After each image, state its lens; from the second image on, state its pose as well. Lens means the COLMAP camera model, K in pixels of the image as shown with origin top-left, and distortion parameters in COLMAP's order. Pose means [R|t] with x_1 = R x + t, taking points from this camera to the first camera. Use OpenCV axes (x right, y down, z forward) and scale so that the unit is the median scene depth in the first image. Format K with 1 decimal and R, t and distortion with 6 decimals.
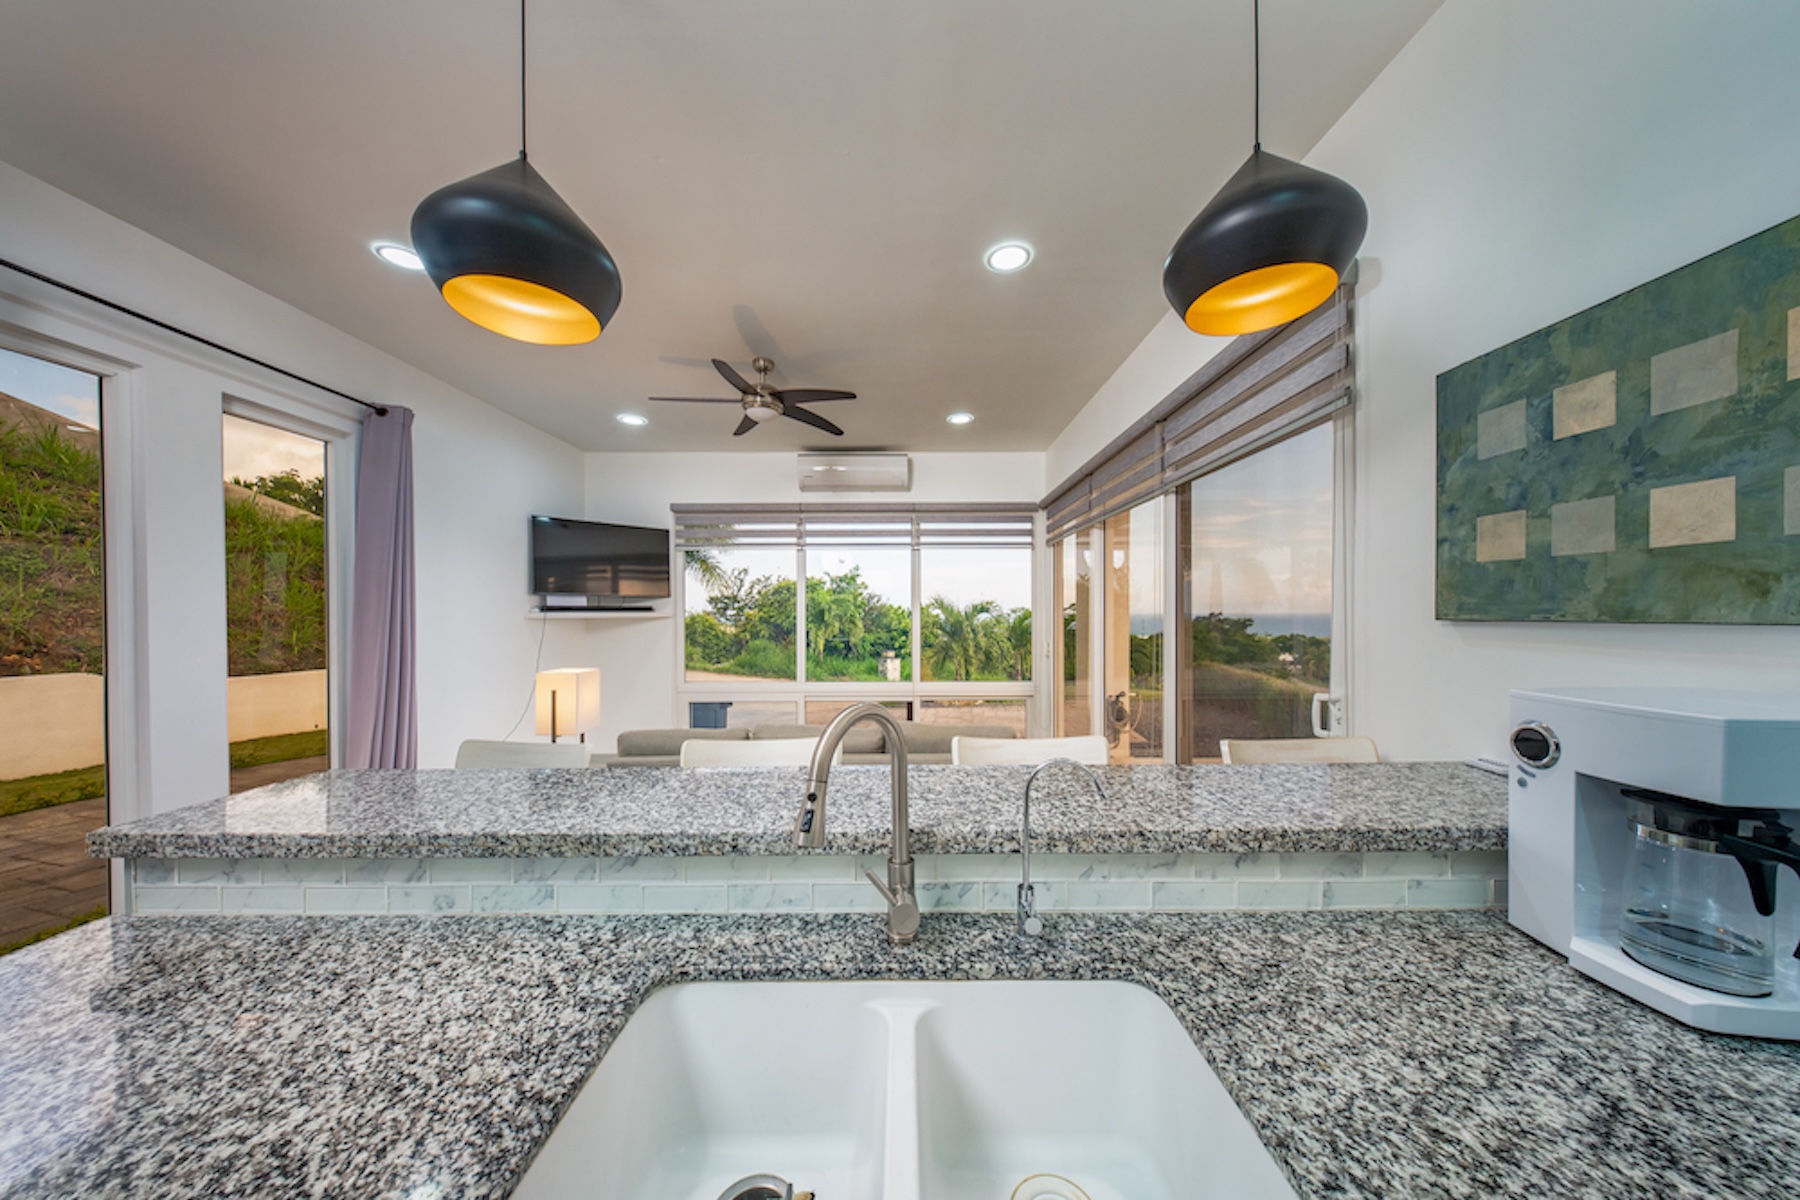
lens RADIAL K [[552.6, 0, 904.0], [0, 552.6, 614.7], [0, 0, 1]] dist [0.000266, -0.002300]
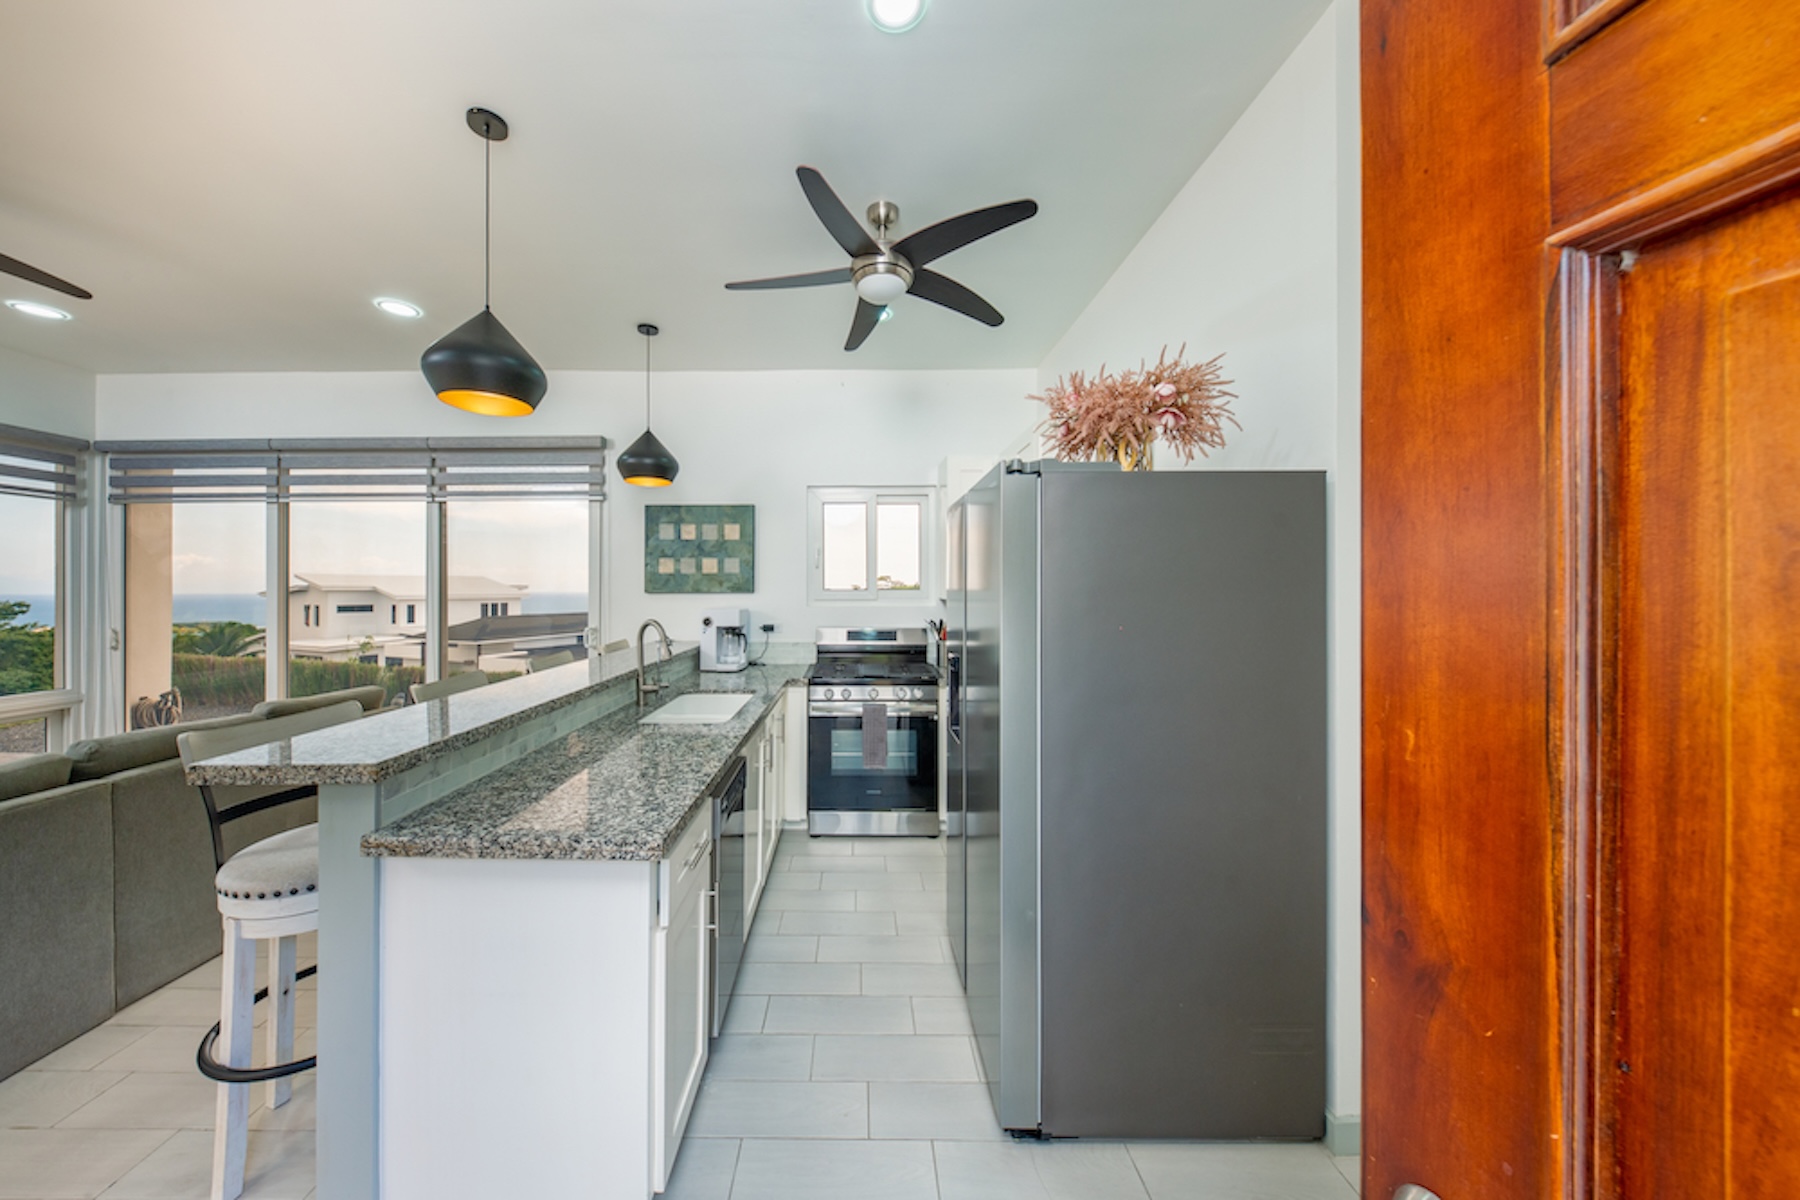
lens RADIAL K [[546.7, 0, 842.6], [0, 546.7, 589.6], [0, 0, 1]] dist [-0.000179, -0.002300]
pose [[0.019458, 0.005163, 0.999797, -0.060380], [0.005065, 0.999973, -0.005262, 0.000465], [-0.999798, 0.005166, 0.019431, -0.001683]]
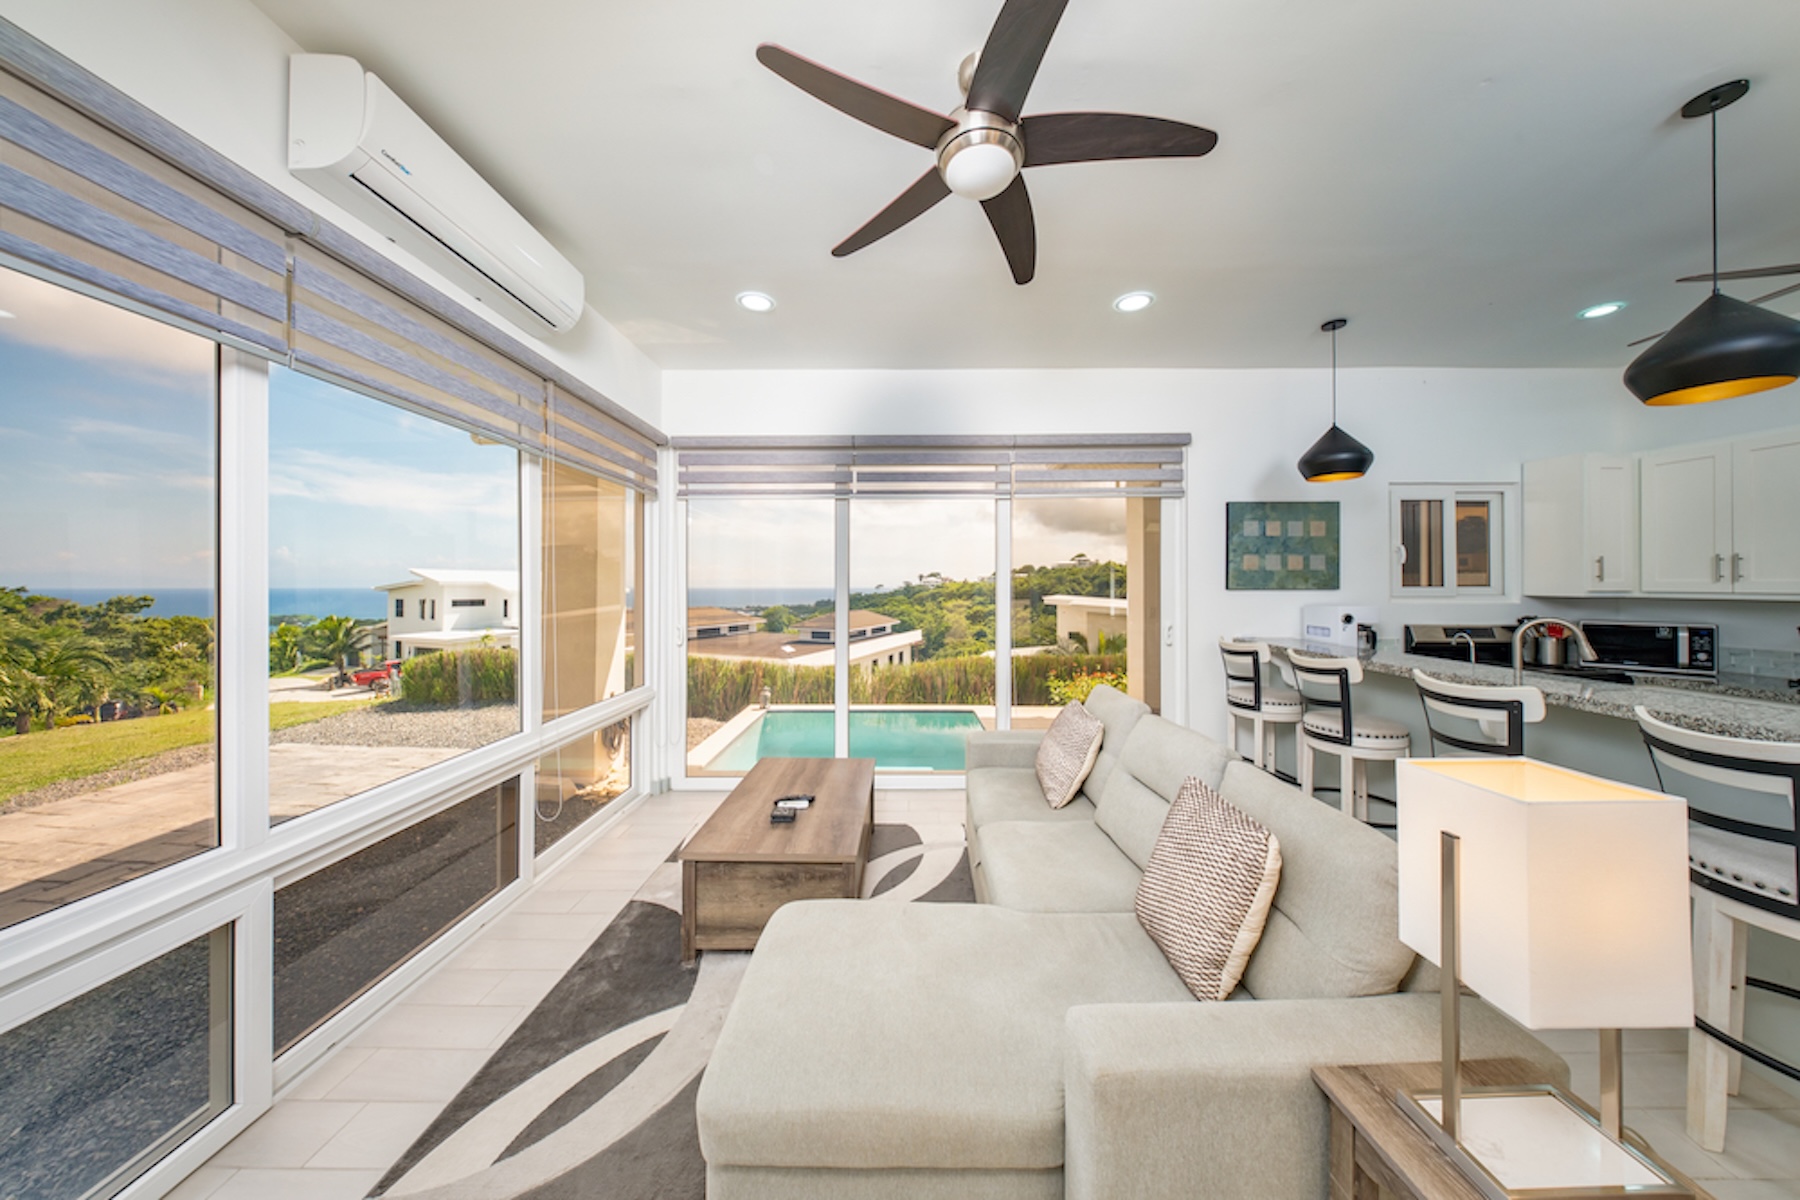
lens RADIAL K [[529.3, 0, 897.9], [0, 529.3, 589.2], [0, 0, 1]] dist [-0.000284, -0.001948]
pose [[0.034523, -0.000704, 0.999404, -0.060223], [0.002418, 0.999997, 0.000621, 0.000143], [-0.999401, 0.002395, 0.034524, 0.087894]]
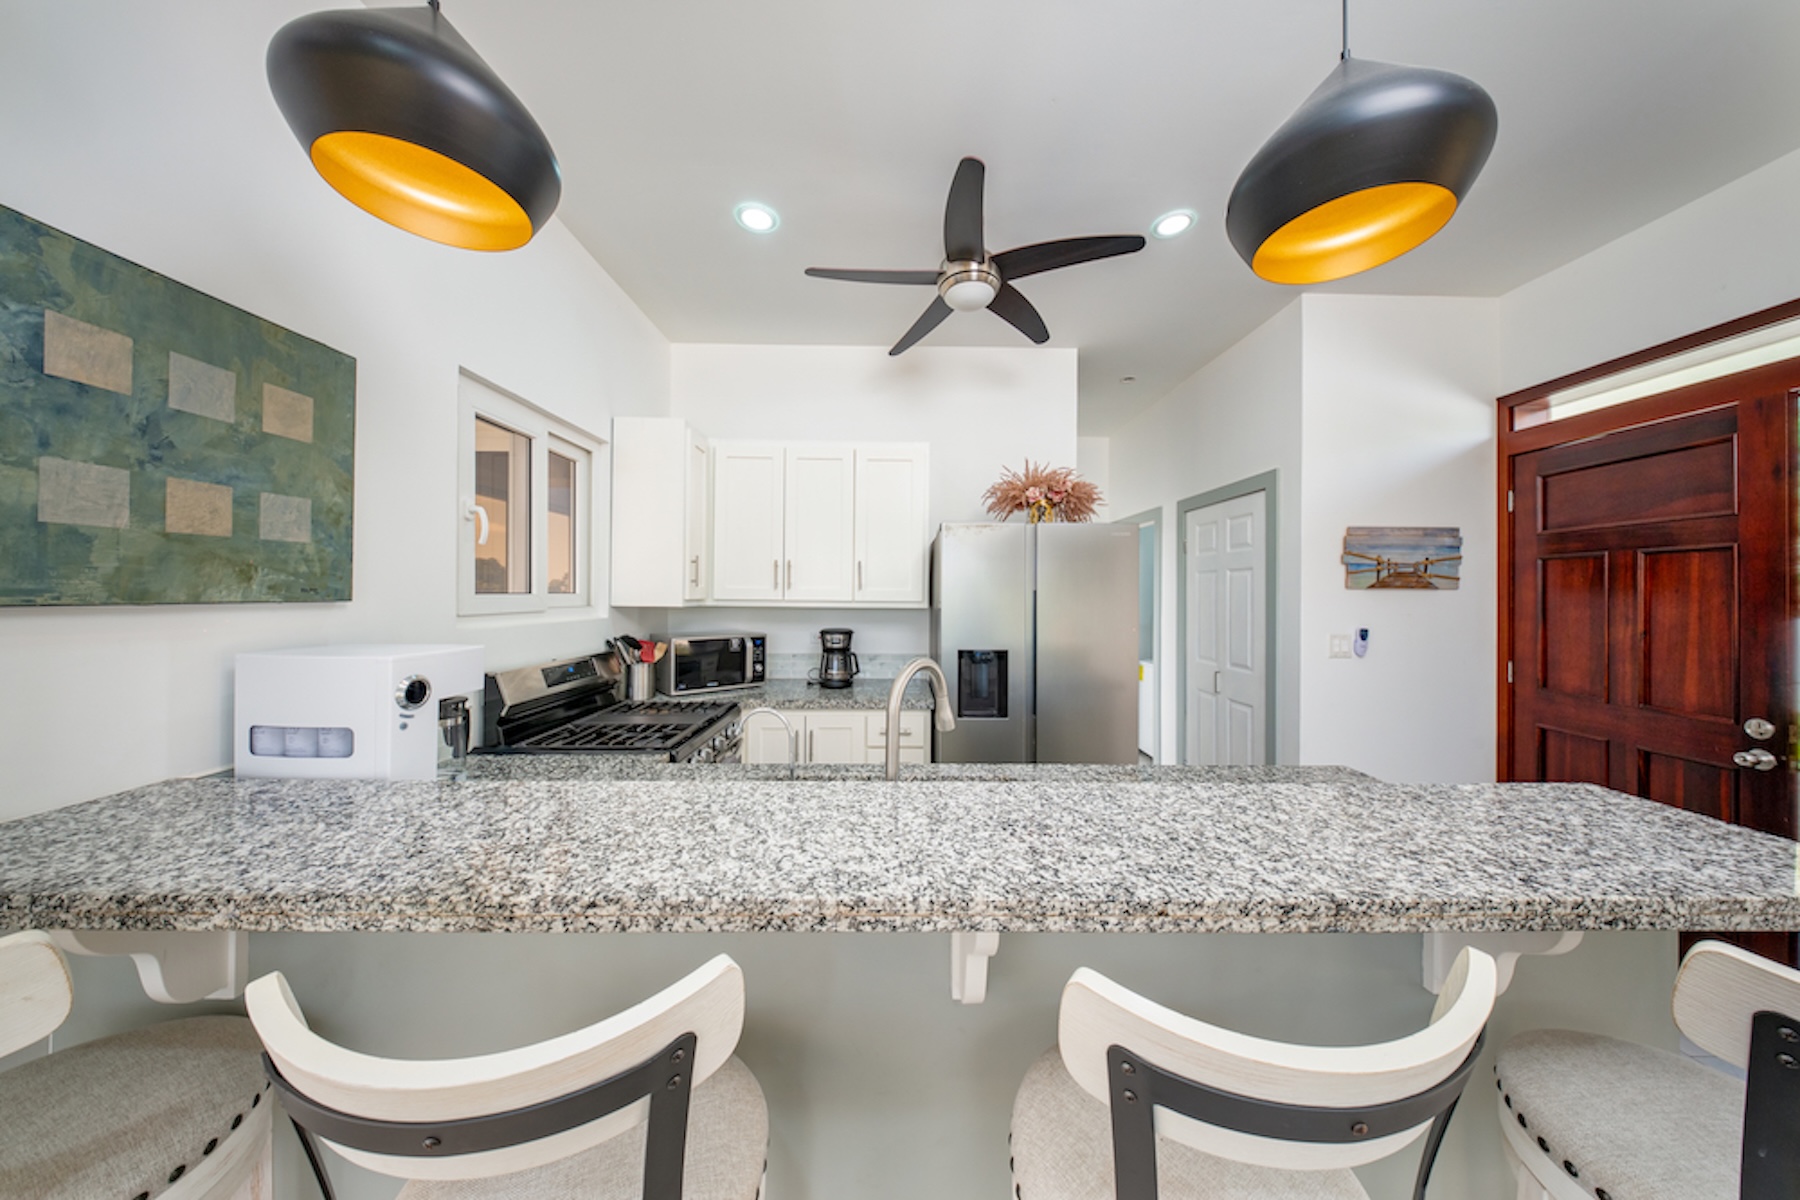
lens RADIAL K [[529.3, 0, 897.9], [0, 529.3, 589.2], [0, 0, 1]] dist [-0.000284, -0.001948]
pose [[-0.999875, -0.004104, -0.015301, -0.000465], [-0.004063, 0.999988, -0.002692, -0.000385], [0.015312, -0.002629, -0.999879, 0.048743]]
